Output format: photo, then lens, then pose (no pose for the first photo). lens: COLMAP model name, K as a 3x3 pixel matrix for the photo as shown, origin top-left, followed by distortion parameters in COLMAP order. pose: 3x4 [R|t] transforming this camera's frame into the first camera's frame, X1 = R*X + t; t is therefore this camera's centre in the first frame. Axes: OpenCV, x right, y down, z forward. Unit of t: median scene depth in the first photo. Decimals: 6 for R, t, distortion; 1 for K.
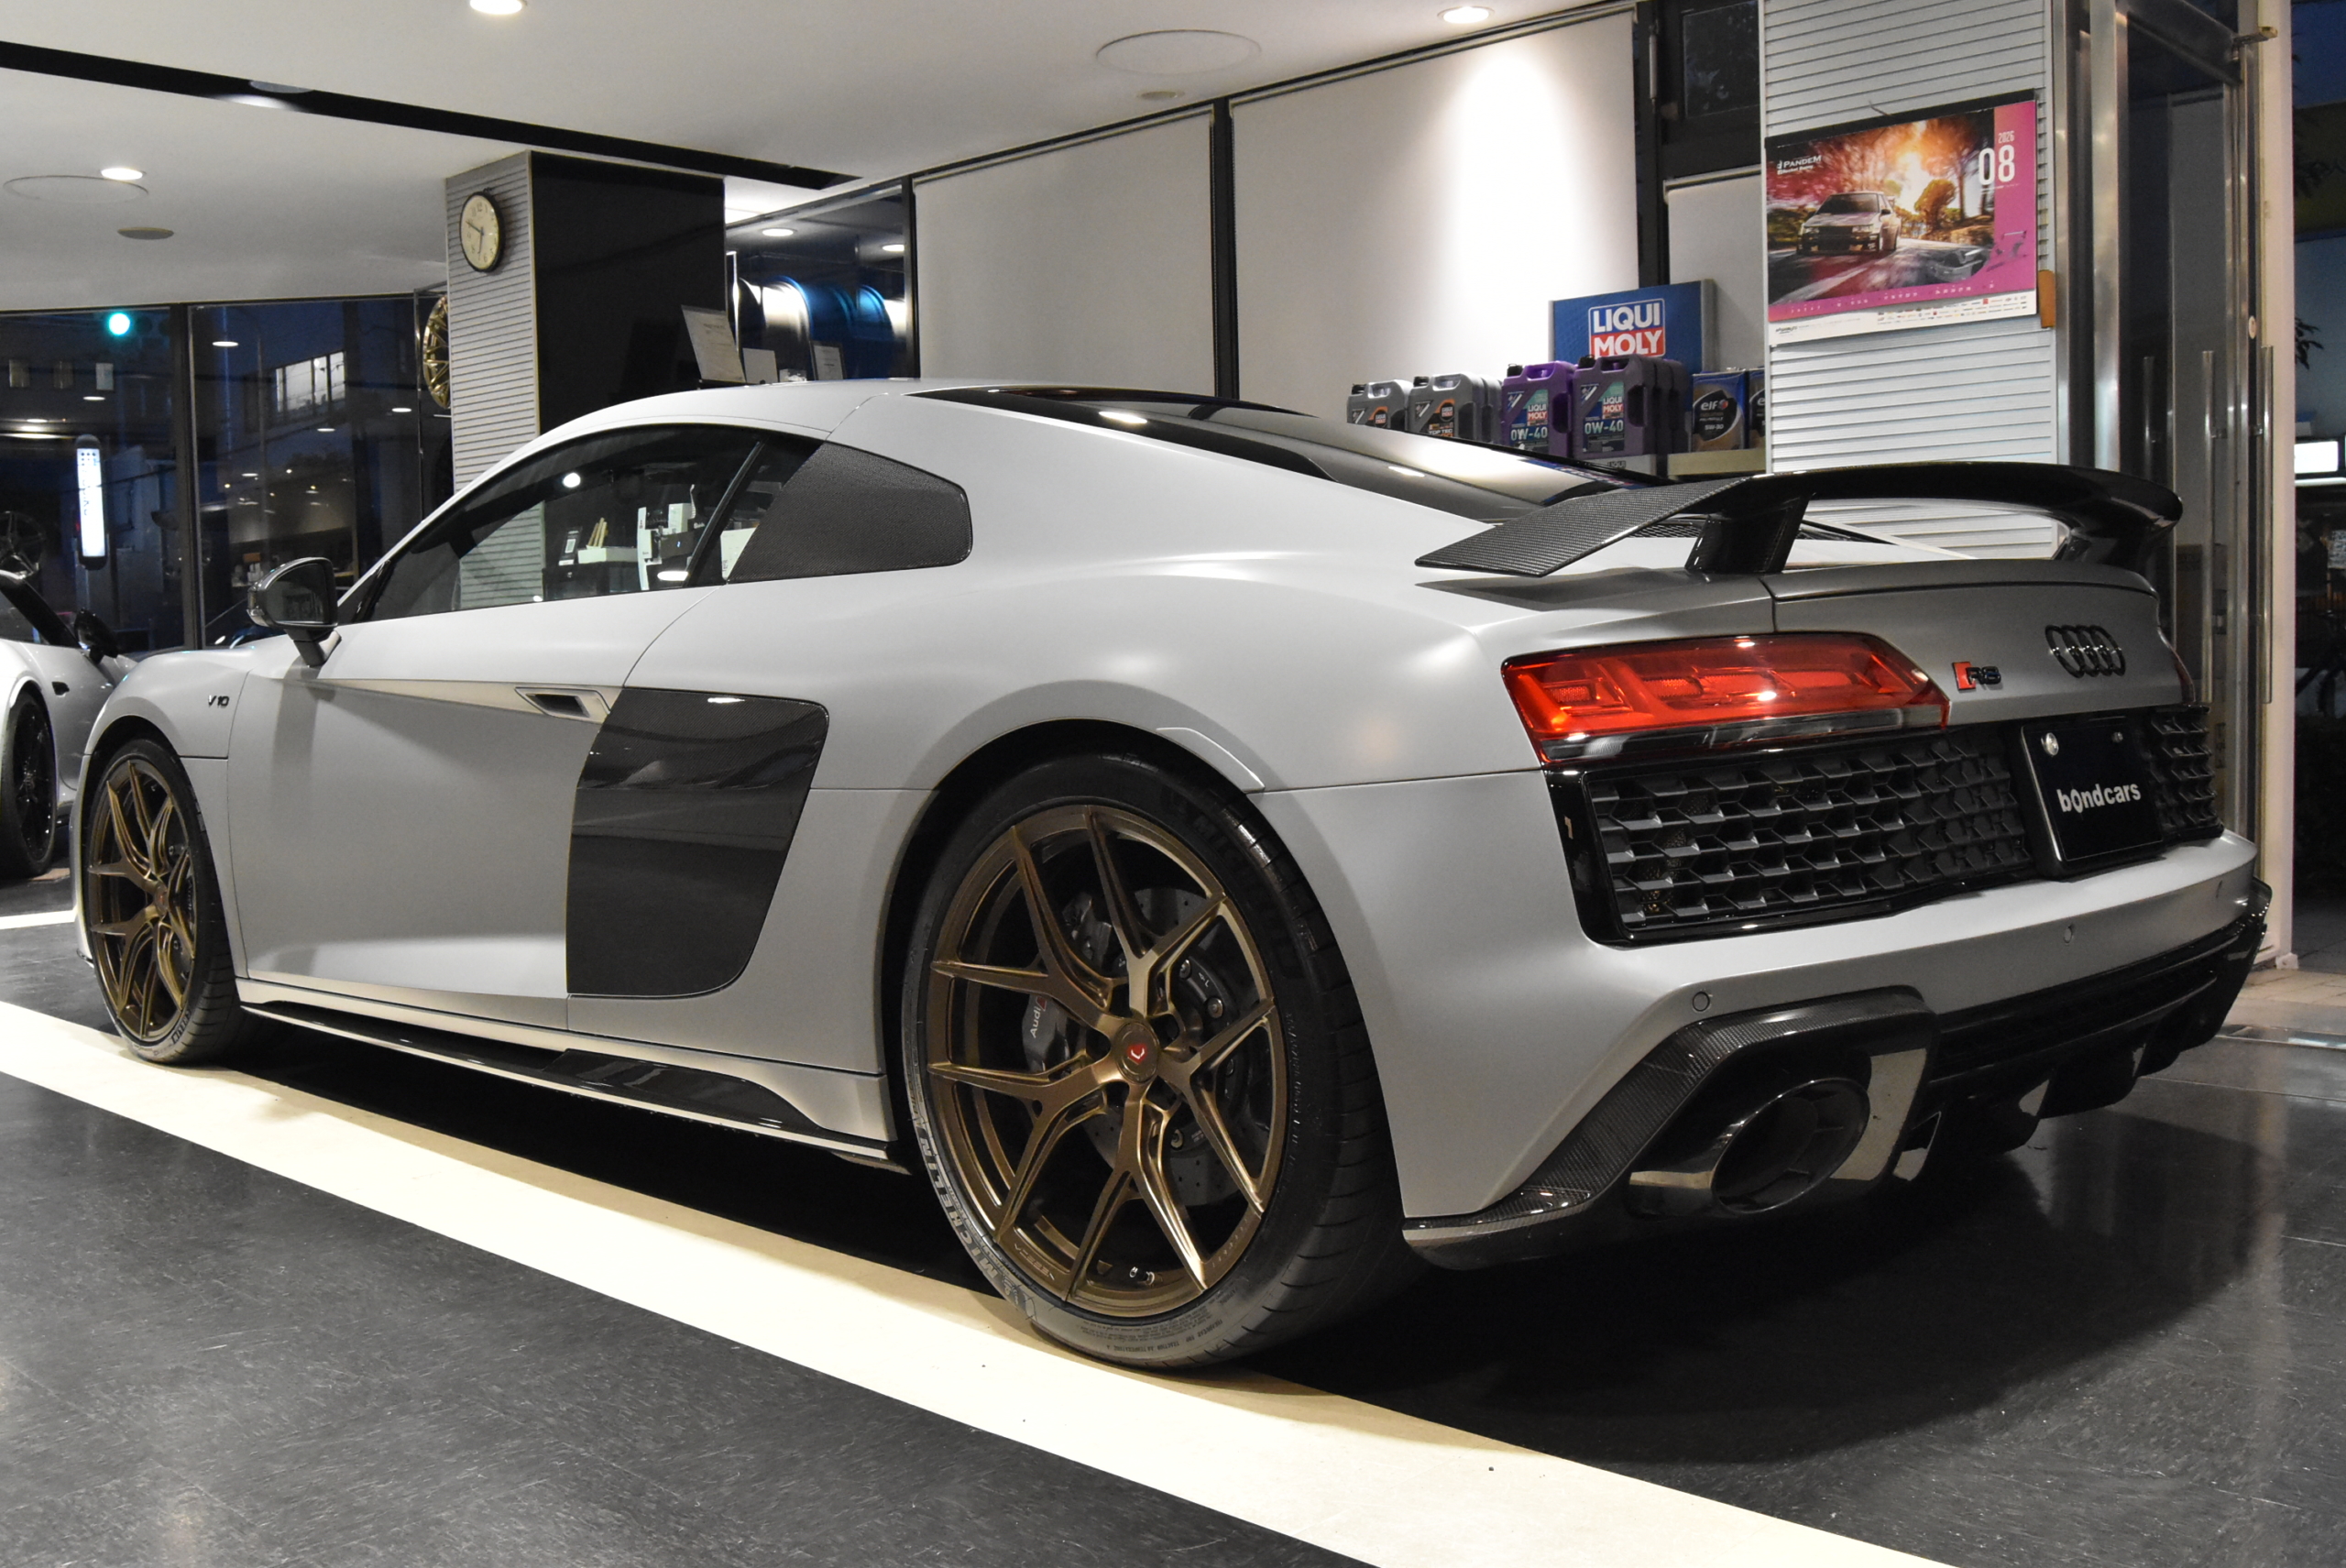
lens RADIAL K [[2202.4, 0, 1167.2], [0, 2202.4, 792.1], [0, 0, 1]] dist [-0.051934, 0.000000]
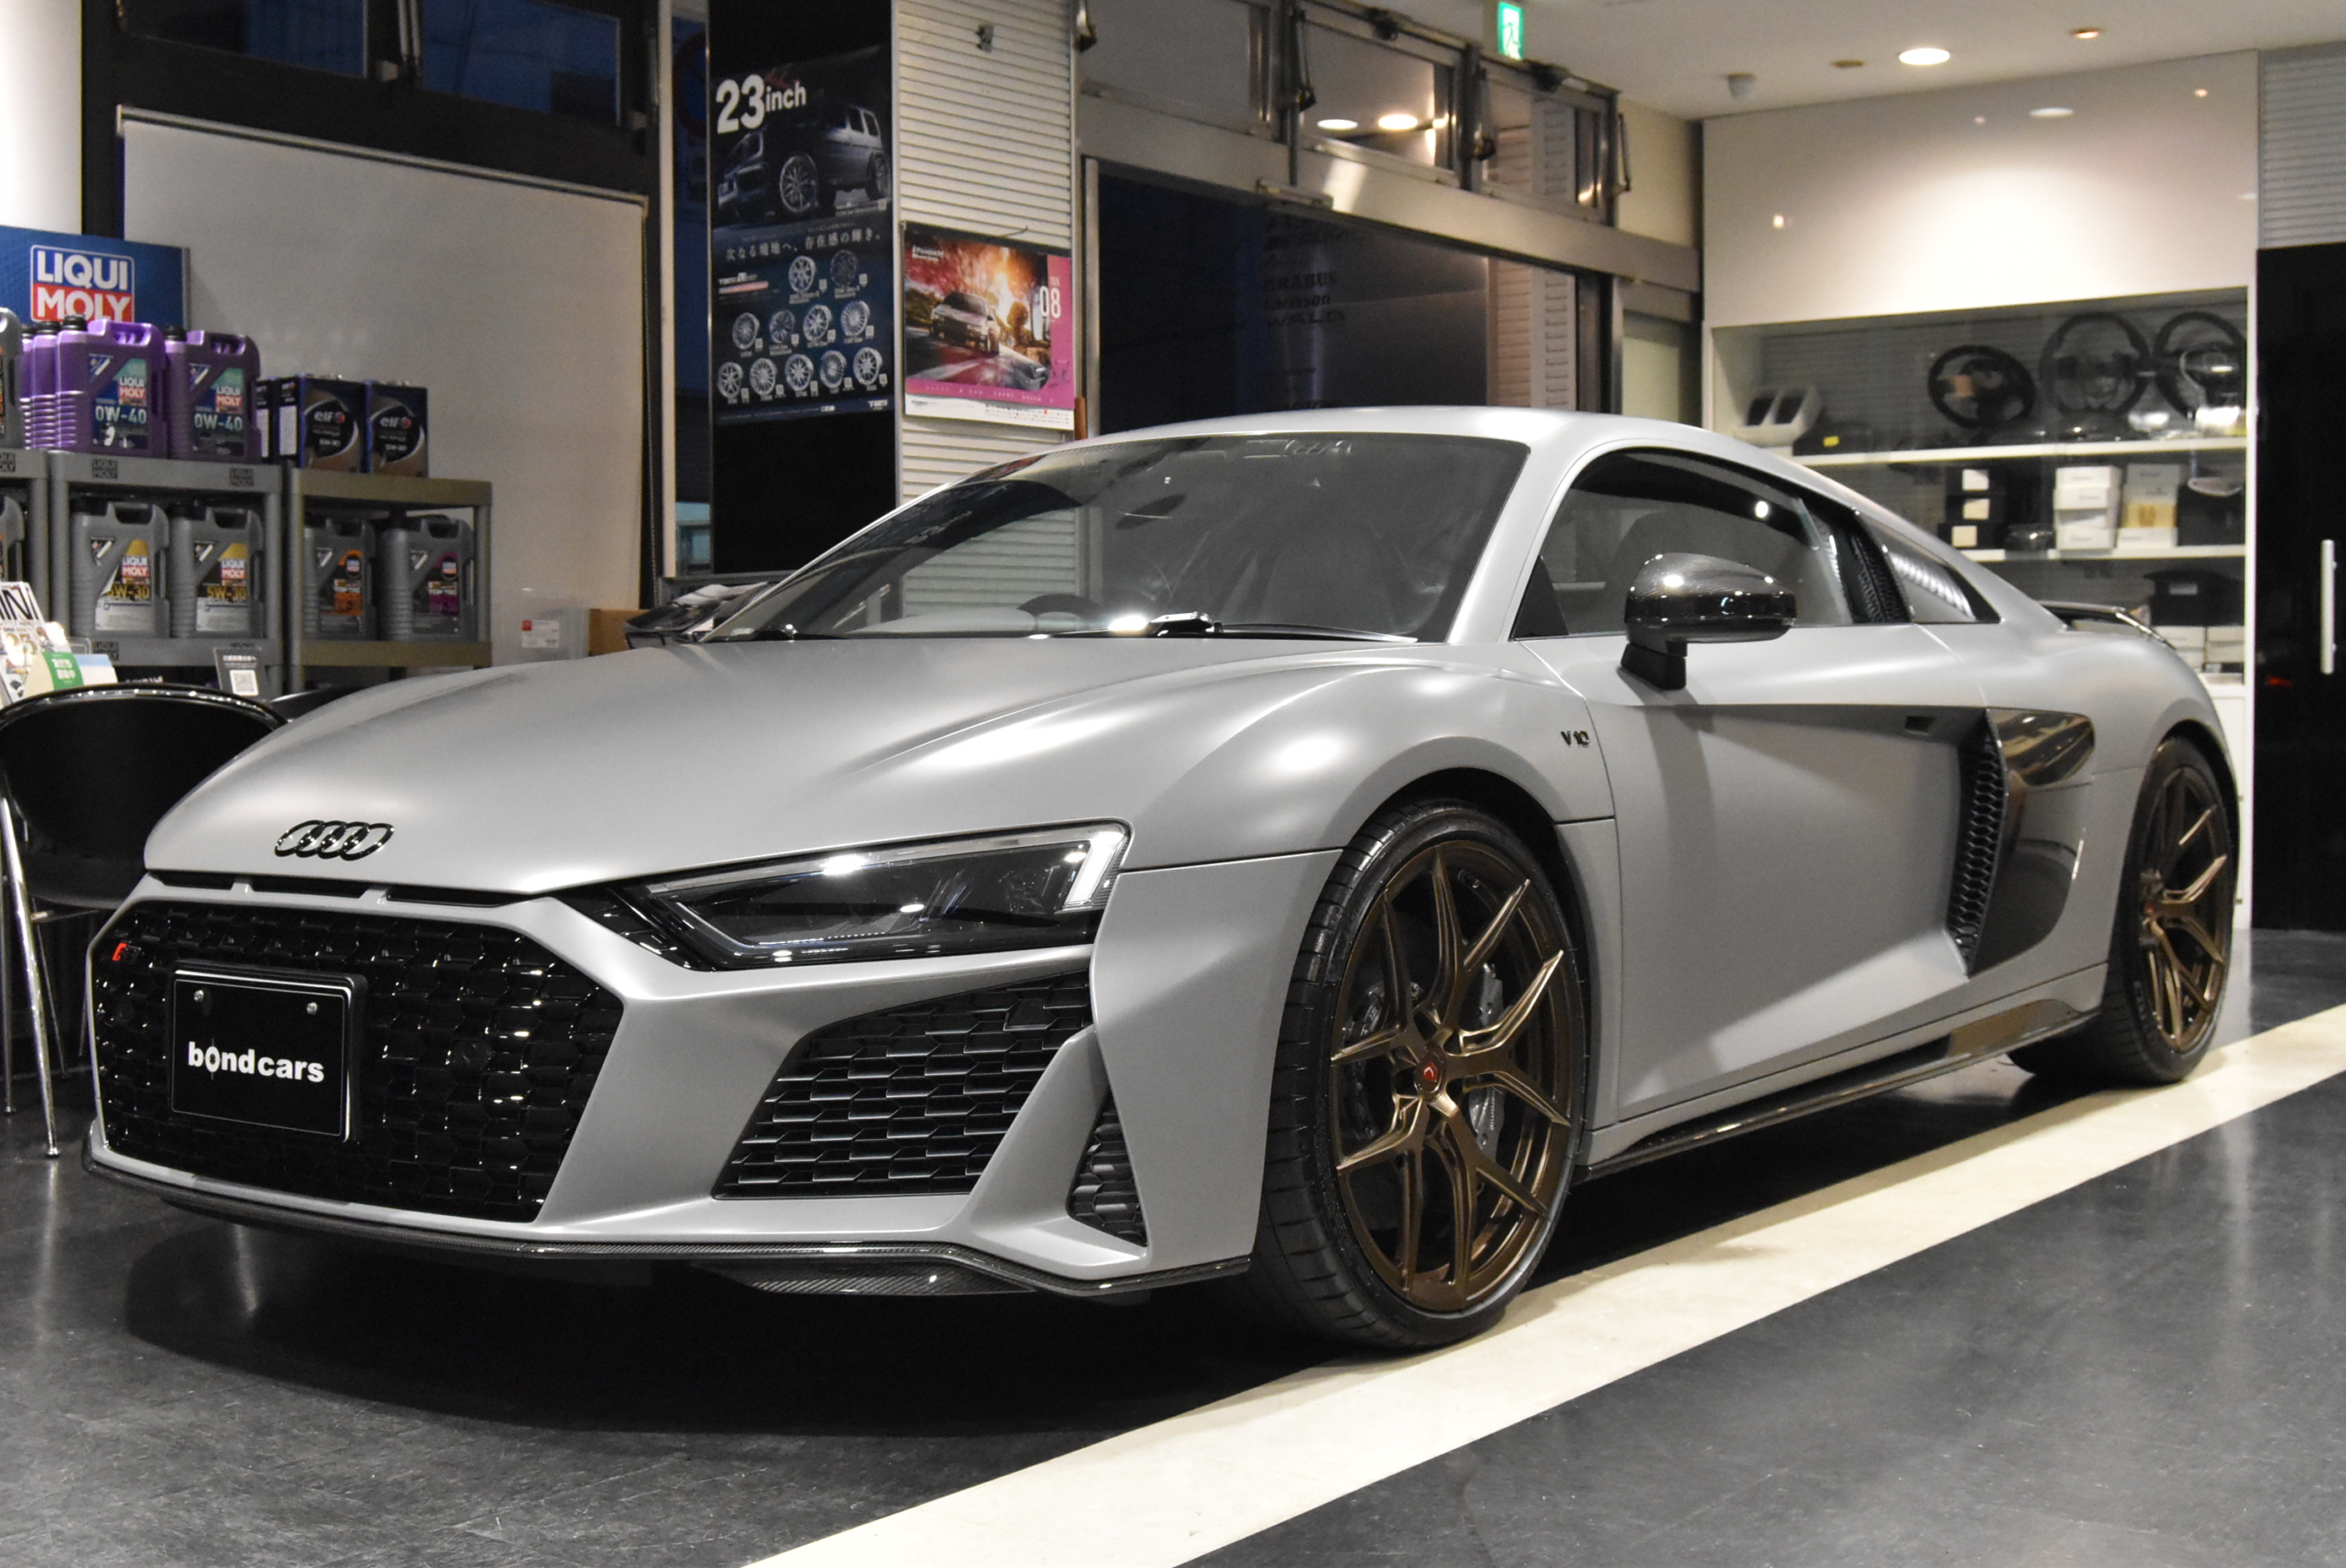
lens RADIAL K [[2891.4, 0, 1166.2], [0, 2891.4, 779.4], [0, 0, 1]] dist [-0.047499, 0.000000]
pose [[-0.108764, -0.014688, 0.993959, -1.154405], [0.074128, 0.996987, 0.022845, -0.051136], [-0.991300, 0.076165, -0.107348, 1.057863]]
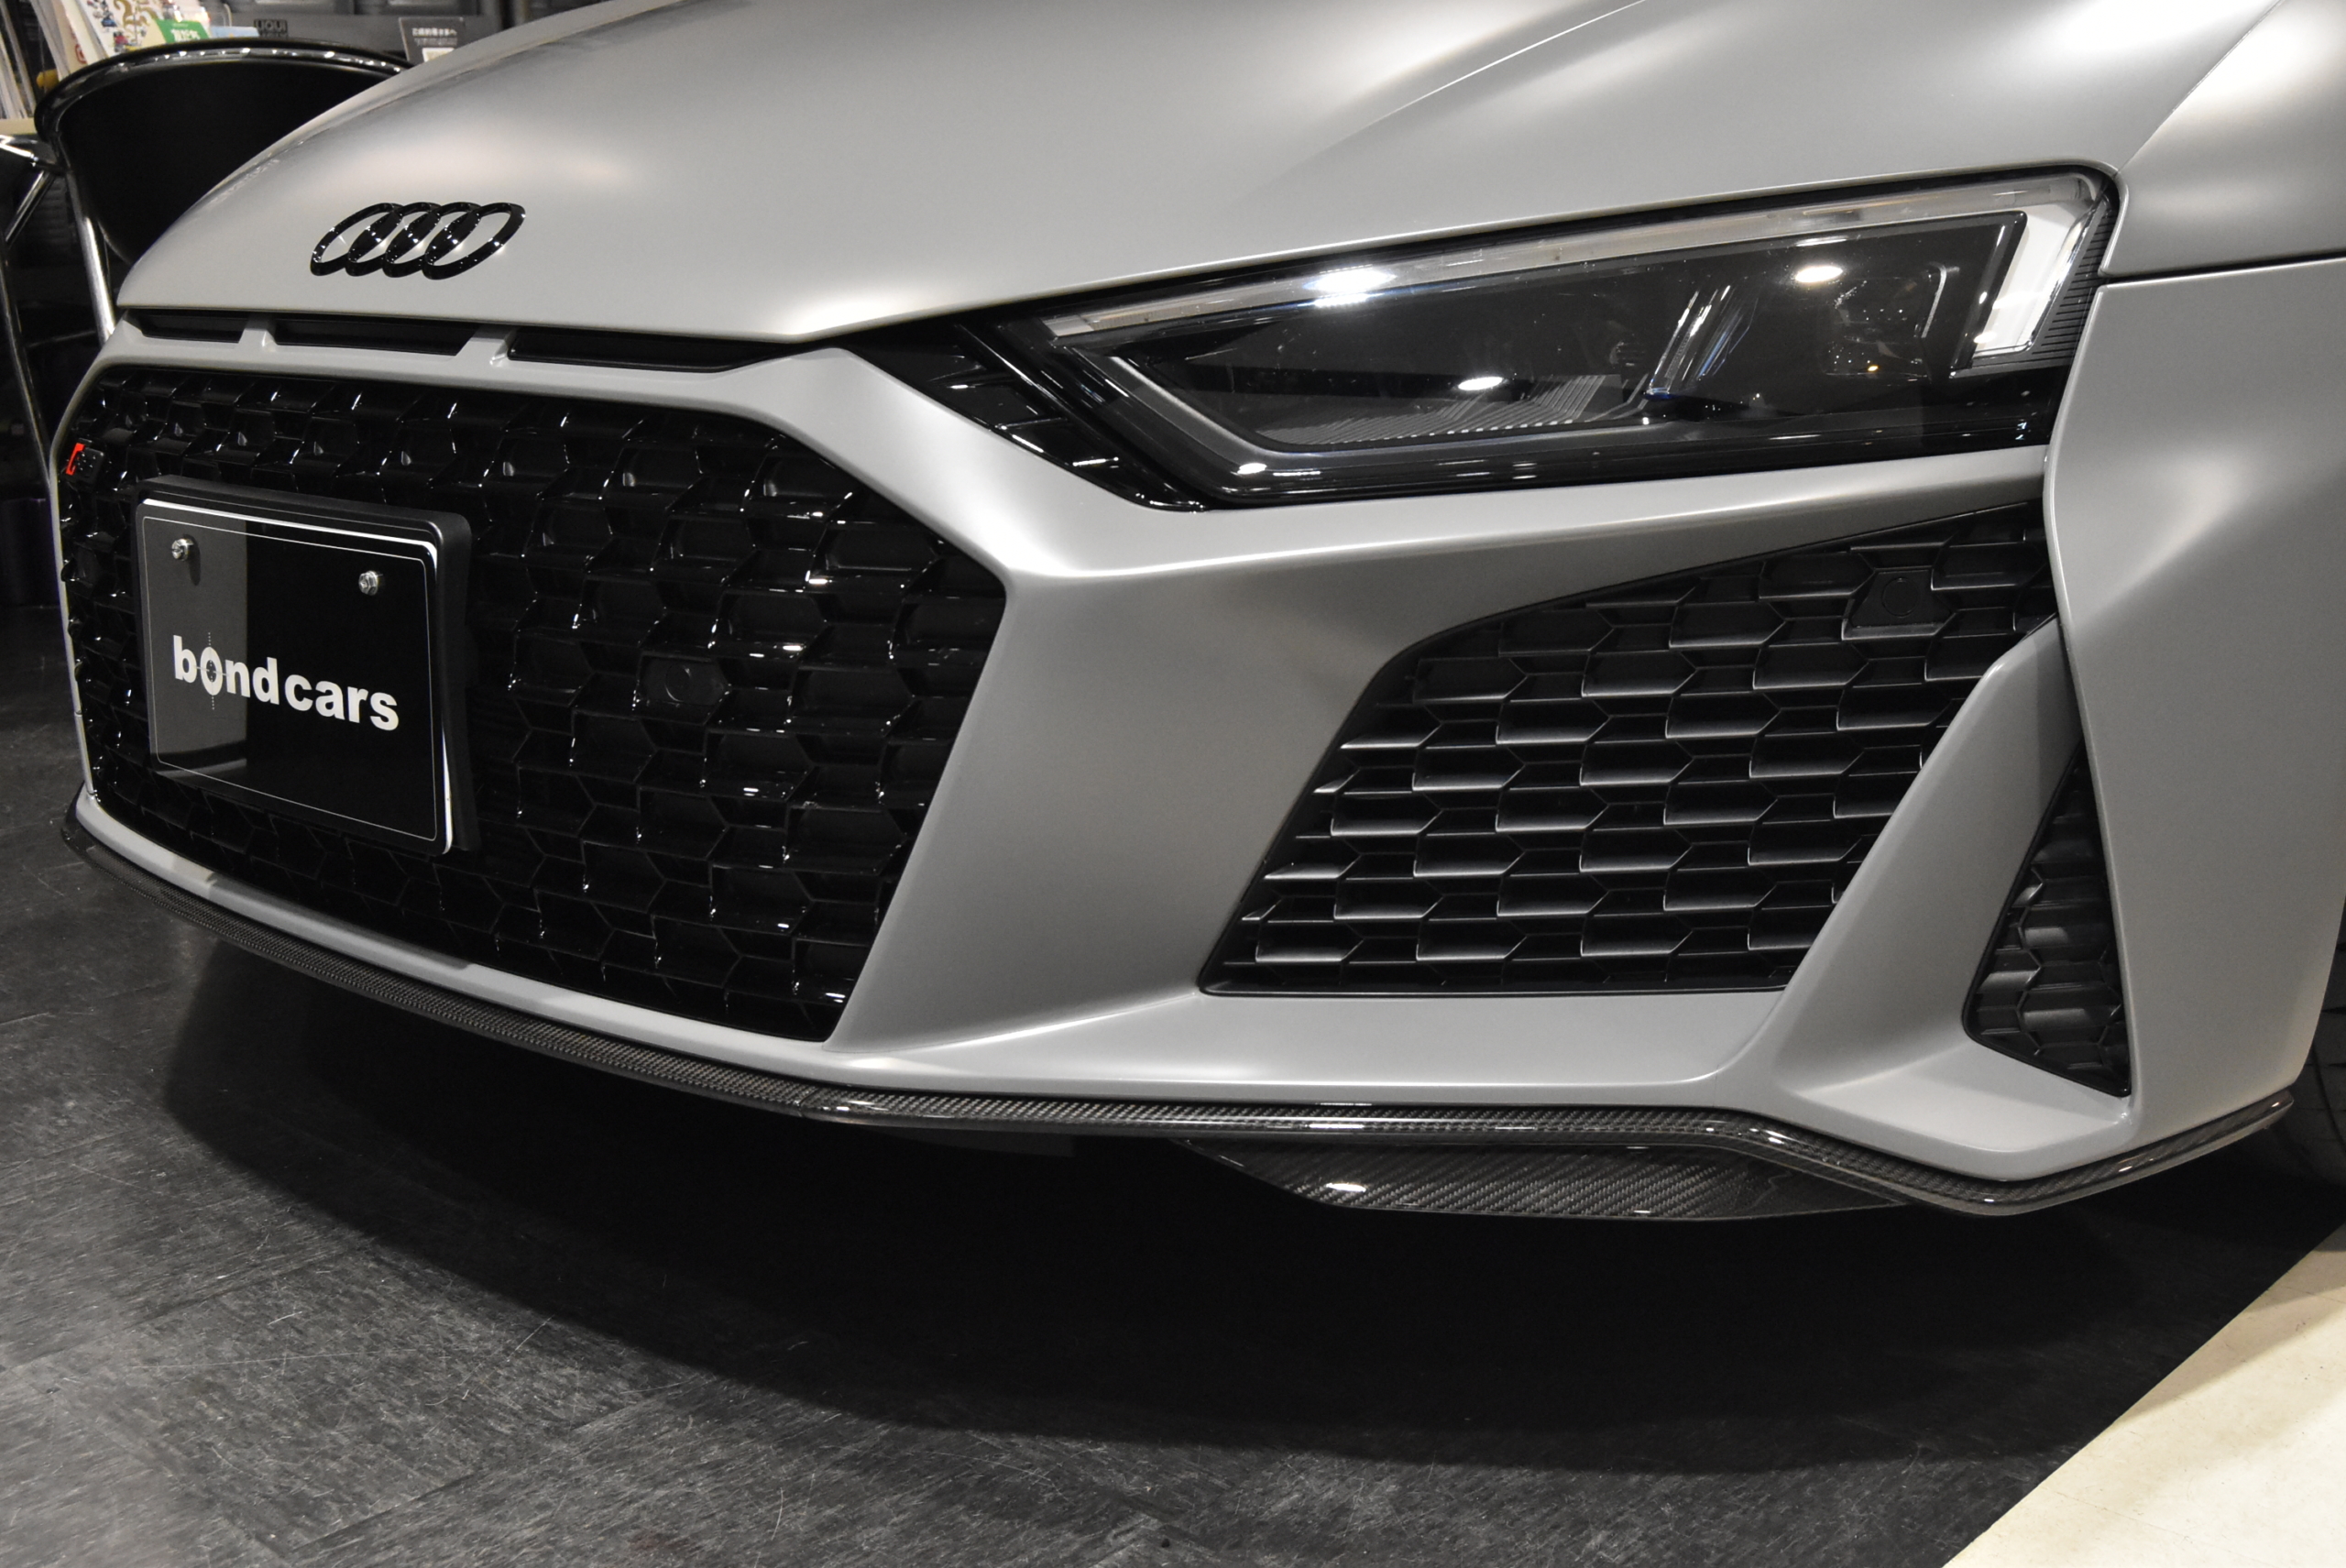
lens RADIAL K [[2699.2, 0, 1163.5], [0, 2699.2, 779.0], [0, 0, 1]] dist [-0.047308, 0.000000]
pose [[-0.011265, -0.214511, 0.976656, -0.770883], [0.089641, 0.972569, 0.214648, -0.033325], [-0.995910, 0.089967, 0.008273, 1.096283]]
